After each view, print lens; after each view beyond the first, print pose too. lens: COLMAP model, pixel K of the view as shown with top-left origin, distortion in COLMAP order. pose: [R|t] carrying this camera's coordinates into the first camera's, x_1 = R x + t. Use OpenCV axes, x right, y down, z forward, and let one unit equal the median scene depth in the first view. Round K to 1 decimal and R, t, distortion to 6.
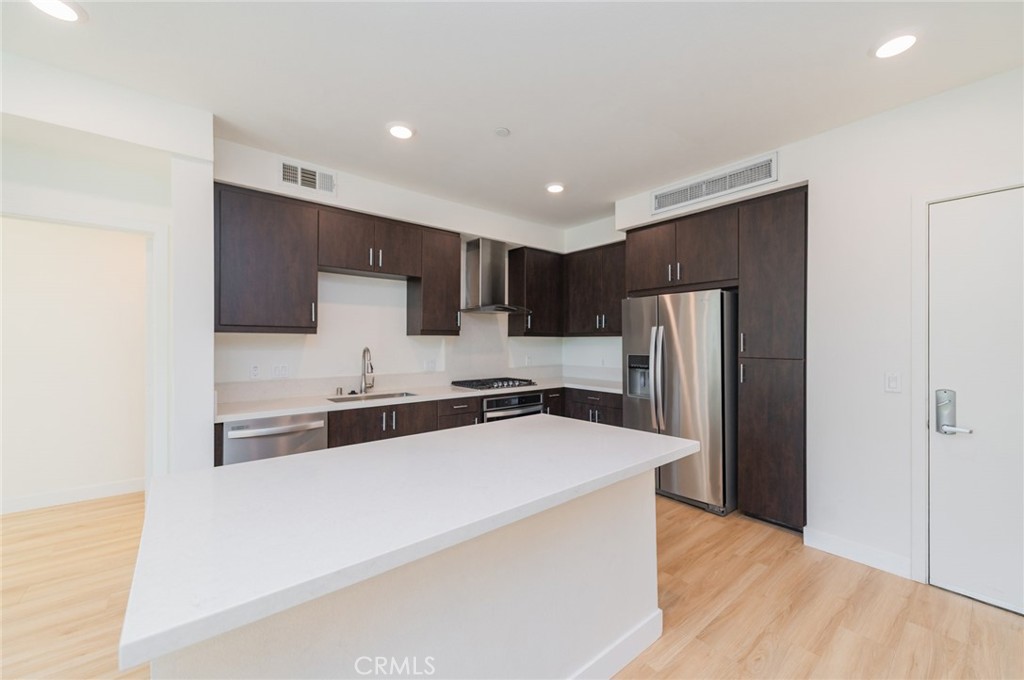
lens RADIAL K [[407.4, 0, 510.9], [0, 407.4, 338.5], [0, 0, 1]] dist [0.001925, -0.000606]
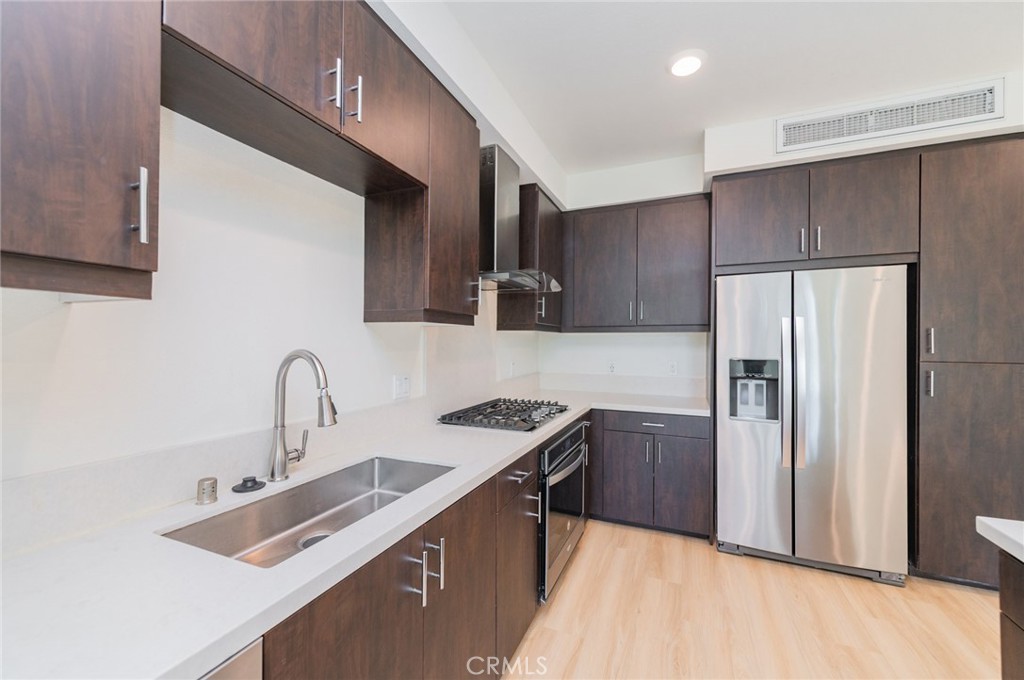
lens RADIAL K [[402.7, 0, 512.0], [0, 402.7, 340.0], [0, 0, 1]] dist [0.000954, 0.000030]
pose [[0.883958, 0.005587, 0.467533, -0.385907], [-0.007289, 0.999972, 0.001831, 0.011560], [-0.467509, -0.005026, 0.883974, 0.657922]]
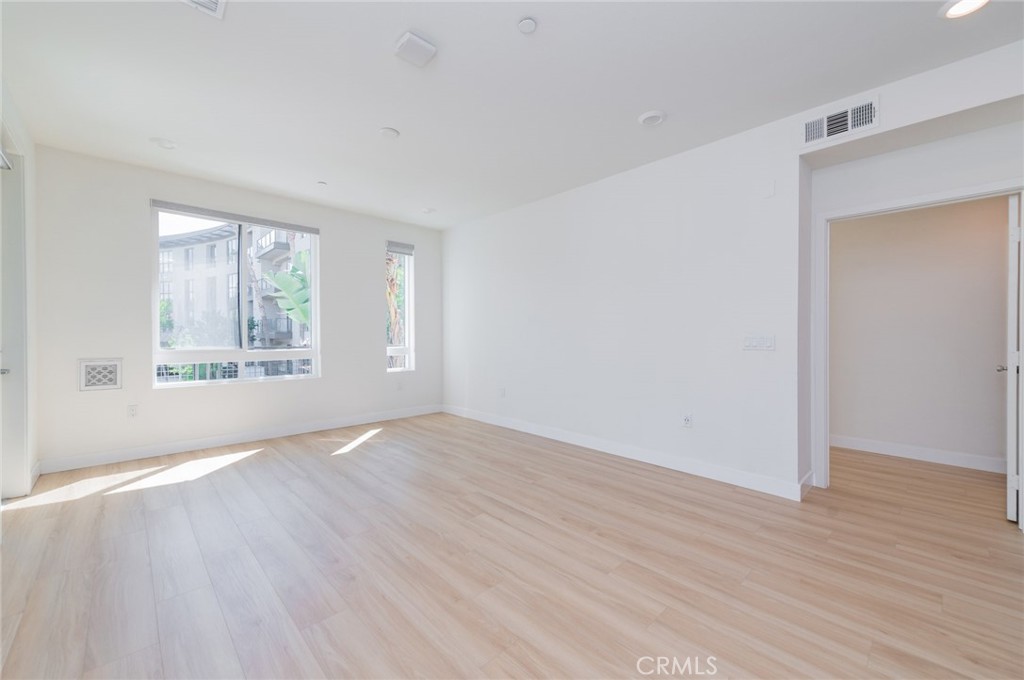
lens RADIAL K [[393.3, 0, 516.5], [0, 393.3, 337.3], [0, 0, 1]] dist [0.007747, -0.000196]
pose [[0.072233, 0.002580, -0.997384, -0.042396], [0.006788, 0.999972, 0.003078, 0.056449], [0.997365, -0.006993, 0.072213, -0.174897]]
